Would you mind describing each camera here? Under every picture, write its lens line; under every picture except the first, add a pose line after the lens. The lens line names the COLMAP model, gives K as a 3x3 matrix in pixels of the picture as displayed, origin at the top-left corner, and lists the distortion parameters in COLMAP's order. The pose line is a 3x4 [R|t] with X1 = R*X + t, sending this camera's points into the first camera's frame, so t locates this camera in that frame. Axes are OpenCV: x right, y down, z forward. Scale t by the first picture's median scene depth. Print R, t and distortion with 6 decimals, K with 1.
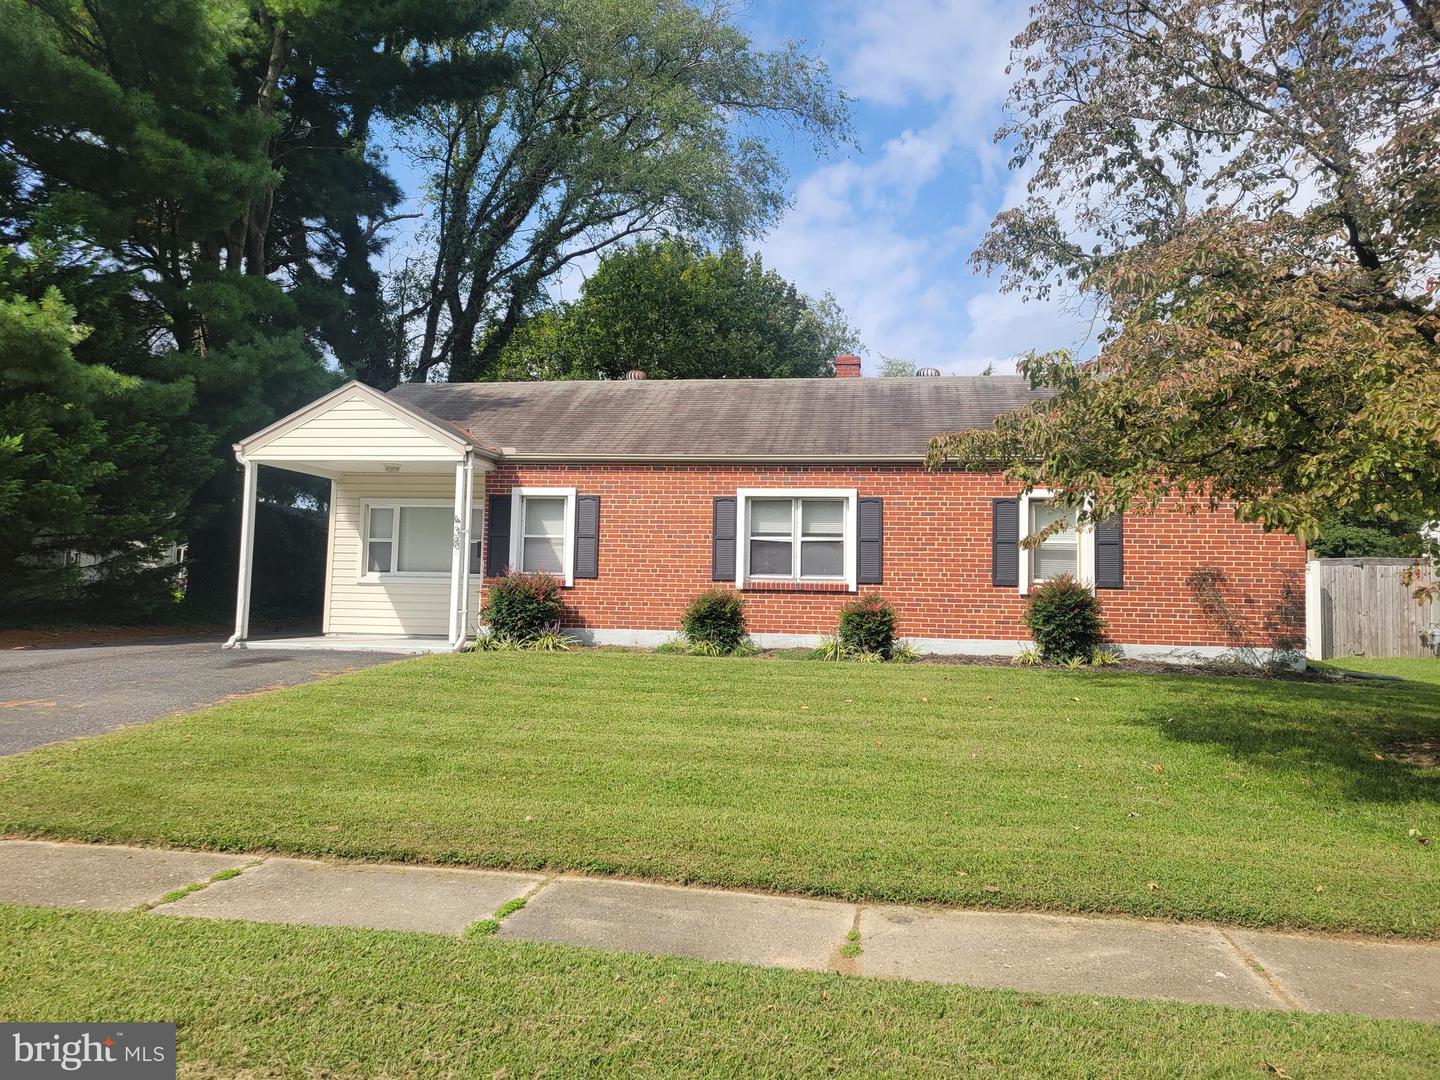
lens RADIAL K [[1079.8, 0, 714.8], [0, 1079.8, 544.3], [0, 0, 1]] dist [0.061082, -0.046913]
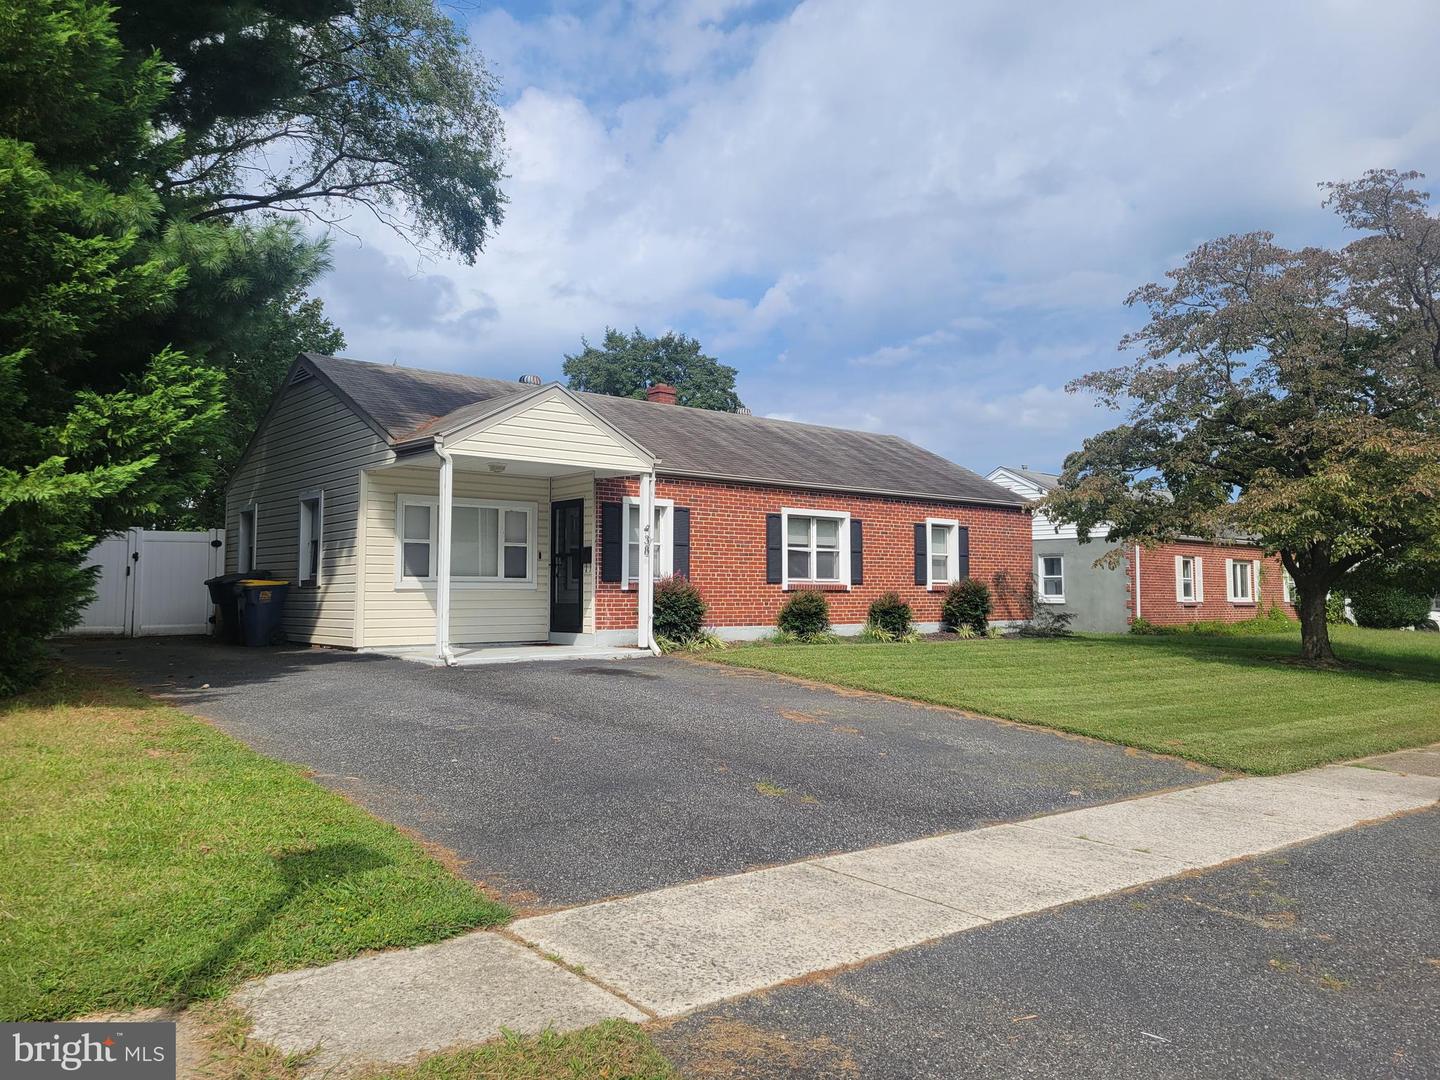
lens RADIAL K [[1079.8, 0, 724.5], [0, 1079.8, 523.6], [0, 0, 1]] dist [0.061082, -0.046913]
pose [[0.653101, 0.028319, 0.756741, -0.950010], [-0.027301, 0.999531, -0.013843, -0.014858], [-0.756778, -0.011619, 0.653568, 0.251896]]
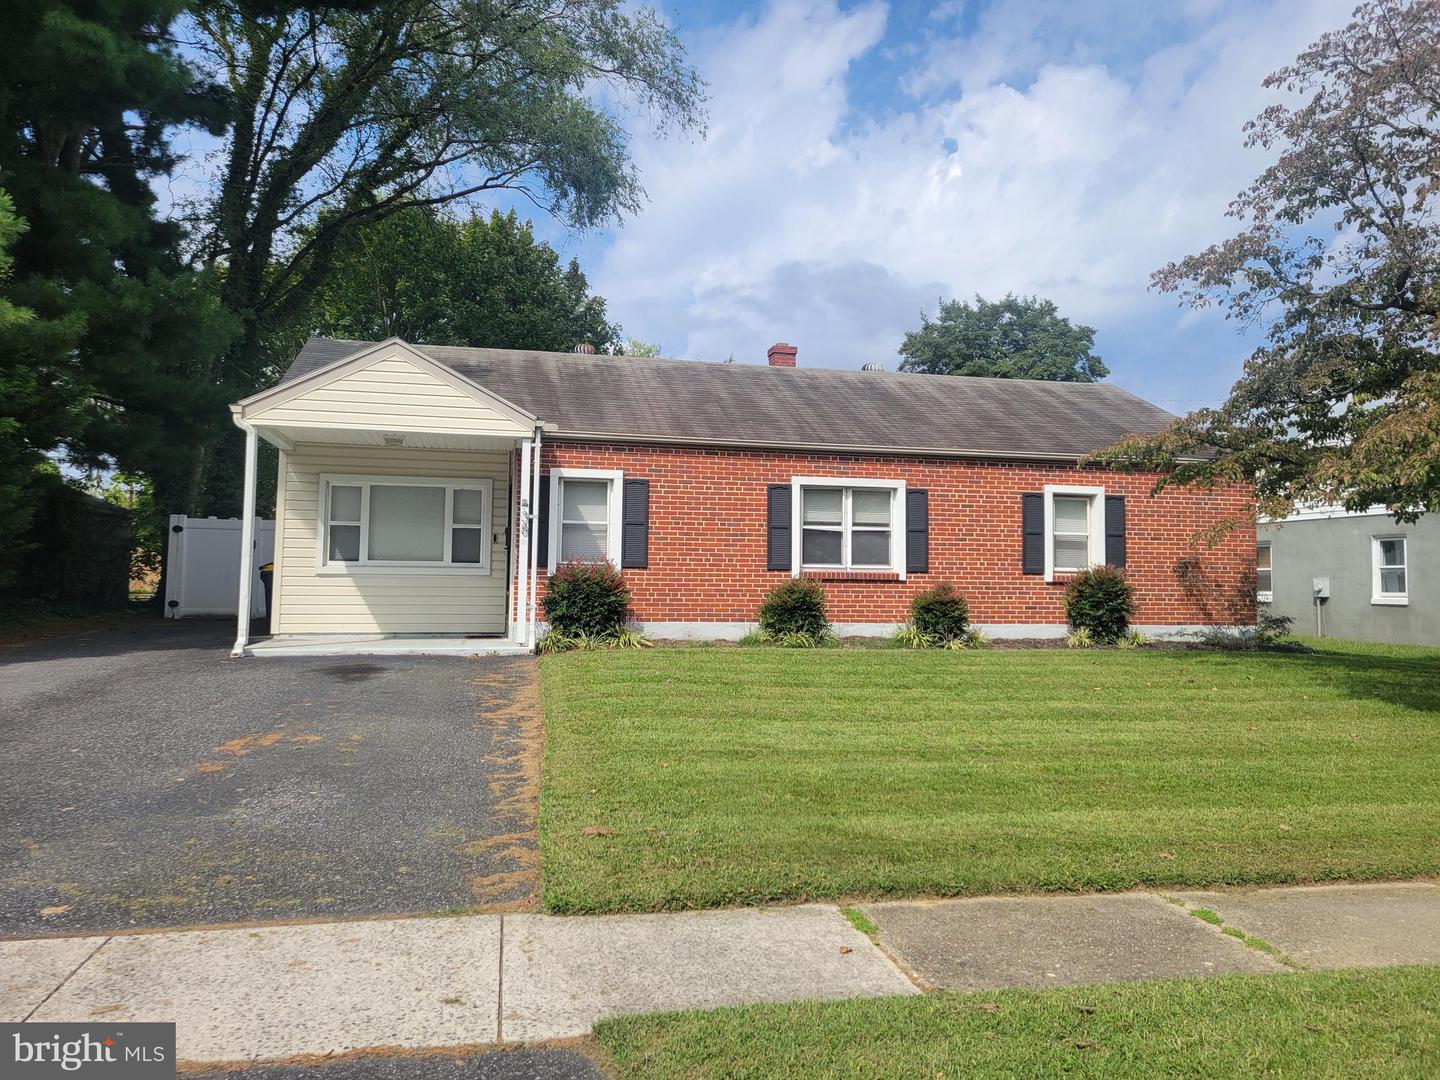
lens RADIAL K [[1079.8, 0, 725.4], [0, 1079.8, 541.2], [0, 0, 1]] dist [0.061082, -0.046913]
pose [[0.925822, 0.004913, 0.377928, -0.408869], [-0.011108, 0.999837, 0.014214, -0.006050], [-0.377797, -0.017358, 0.925726, 0.111557]]
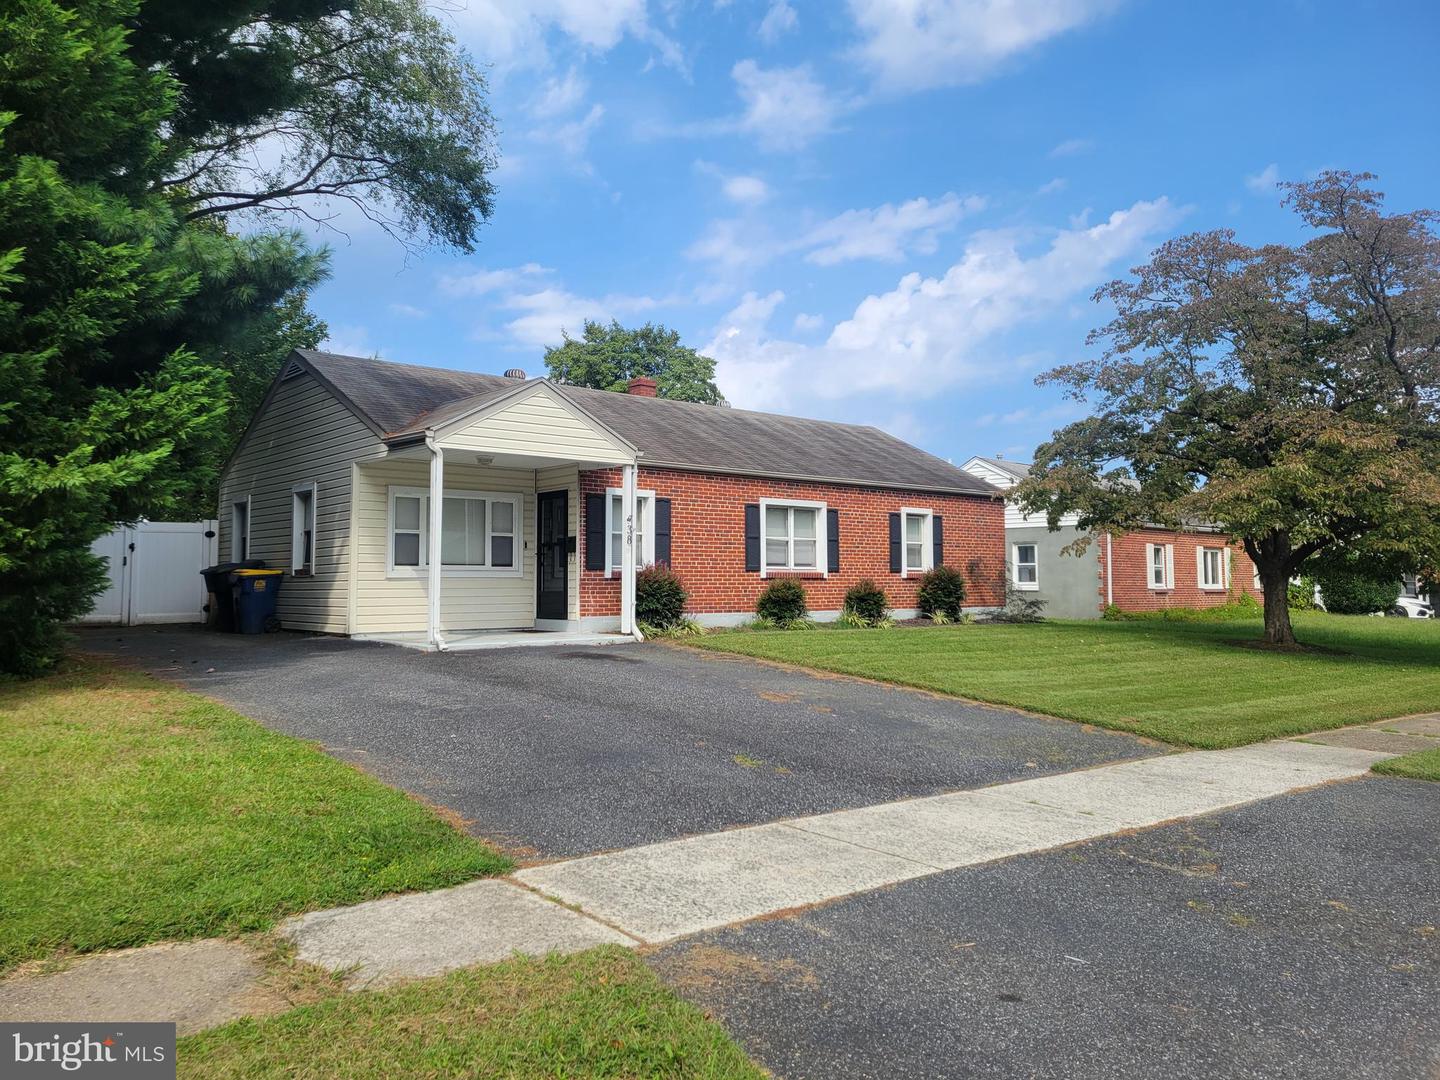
lens RADIAL K [[1079.8, 0, 707.8], [0, 1079.8, 512.8], [0, 0, 1]] dist [0.061082, -0.046913]
pose [[0.651138, 0.026468, 0.758498, -0.977493], [-0.024733, 0.999601, -0.013649, -0.015536], [-0.758556, -0.009872, 0.651533, 0.227668]]
